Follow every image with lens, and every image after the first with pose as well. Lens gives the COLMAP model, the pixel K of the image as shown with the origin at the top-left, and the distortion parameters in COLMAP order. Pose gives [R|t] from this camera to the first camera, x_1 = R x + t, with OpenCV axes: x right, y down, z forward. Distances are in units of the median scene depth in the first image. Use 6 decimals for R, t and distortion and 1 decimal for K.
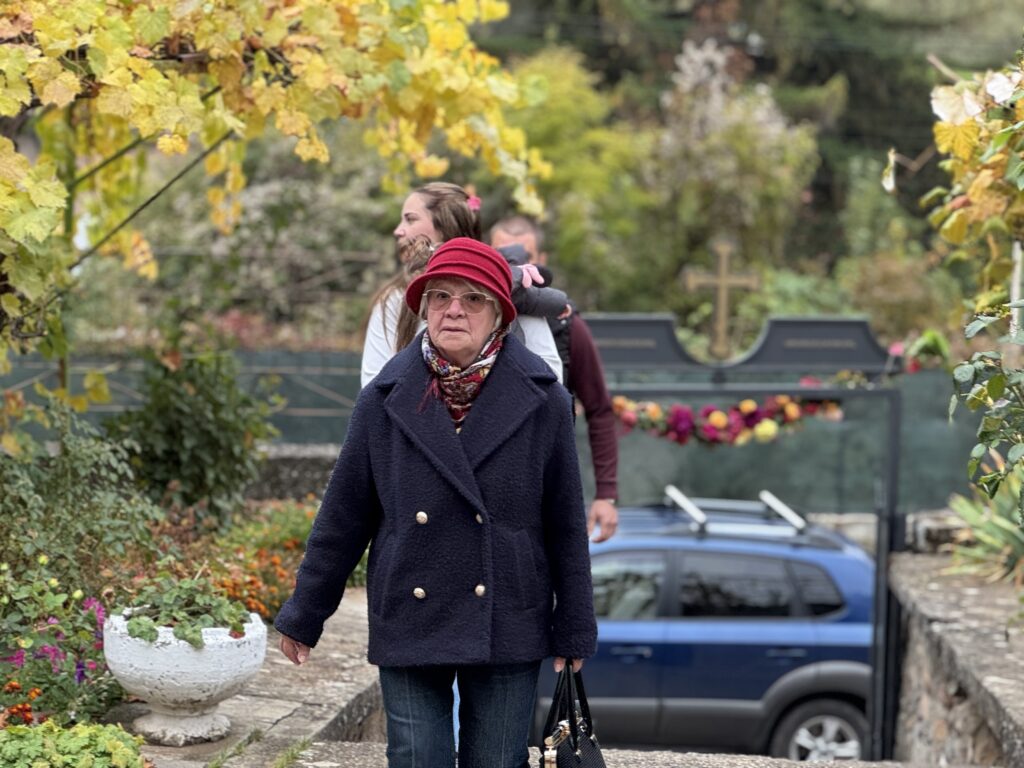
lens RADIAL K [[3116.7, 0, 511.6], [0, 3116.7, 384.3], [0, 0, 1]] dist [0.042864, 0.000000]
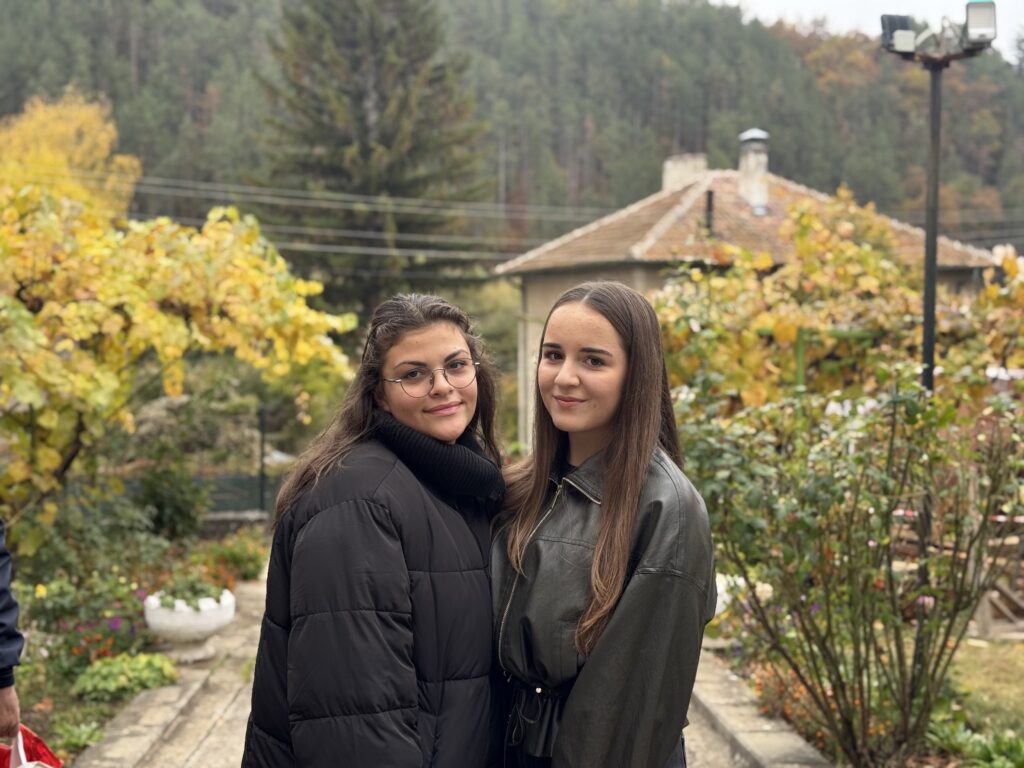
lens RADIAL K [[1438.9, 0, 509.6], [0, 1438.9, 402.7], [0, 0, 1]] dist [0.145256, 0.000000]
pose [[0.986044, -0.039236, 0.161793, -0.045313], [0.048493, 0.997381, -0.053668, 0.012387], [-0.159264, 0.060765, 0.985364, 0.072440]]
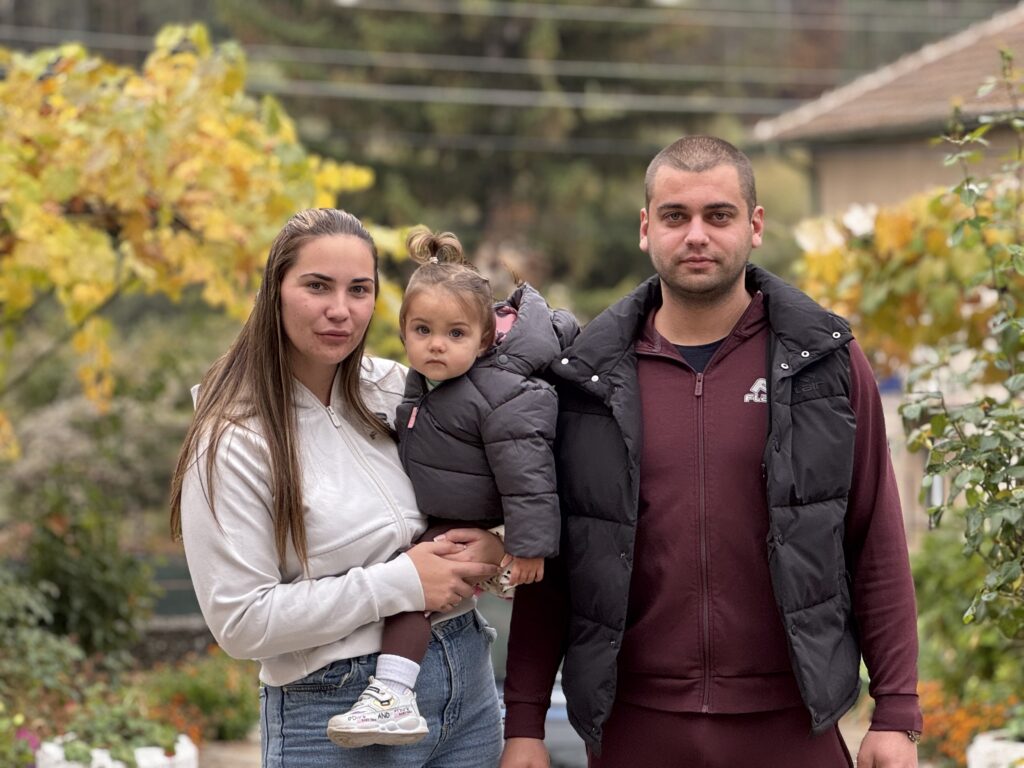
lens RADIAL K [[3116.7, 0, 503.5], [0, 3116.7, 380.2], [0, 0, 1]] dist [0.042864, 0.000000]
pose [[0.997076, -0.034952, 0.067952, -0.038183], [0.039776, 0.996684, -0.070990, 0.029830], [-0.065245, 0.073485, 0.995160, -0.048888]]
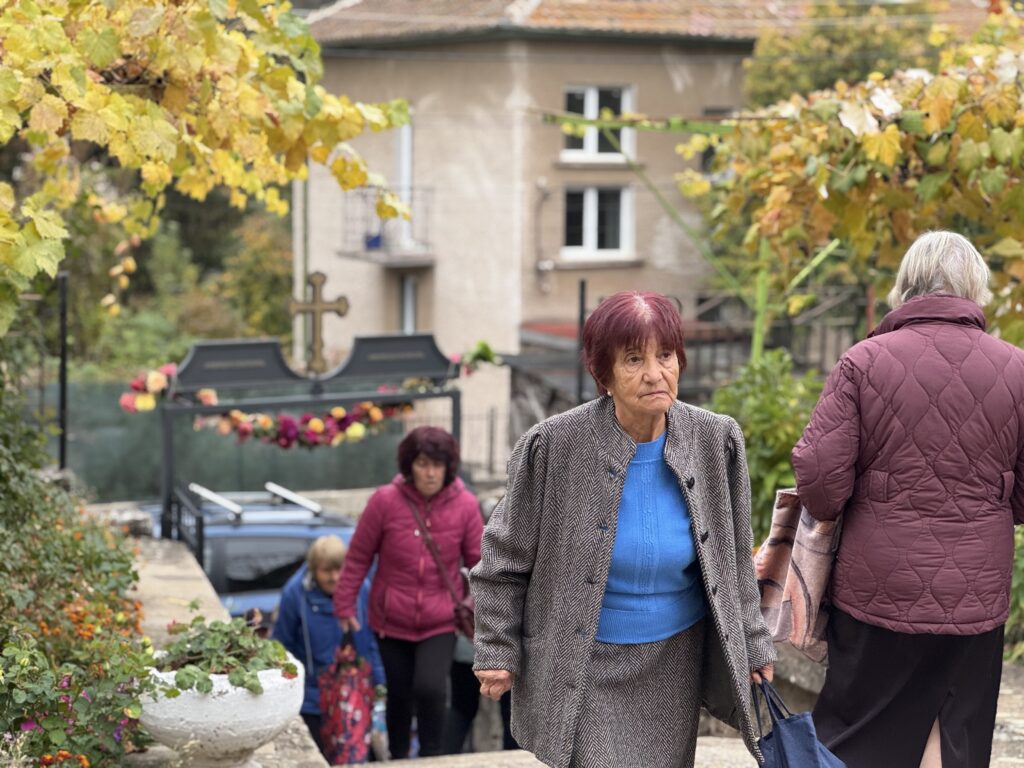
lens RADIAL K [[2303.2, 0, 519.9], [0, 2303.2, 390.5], [0, 0, 1]] dist [0.255149, 0.000000]
pose [[0.955286, -0.055651, 0.290399, -0.197591], [0.055642, 0.998416, 0.008297, -0.008259], [-0.290401, 0.008232, 0.956870, 0.261989]]
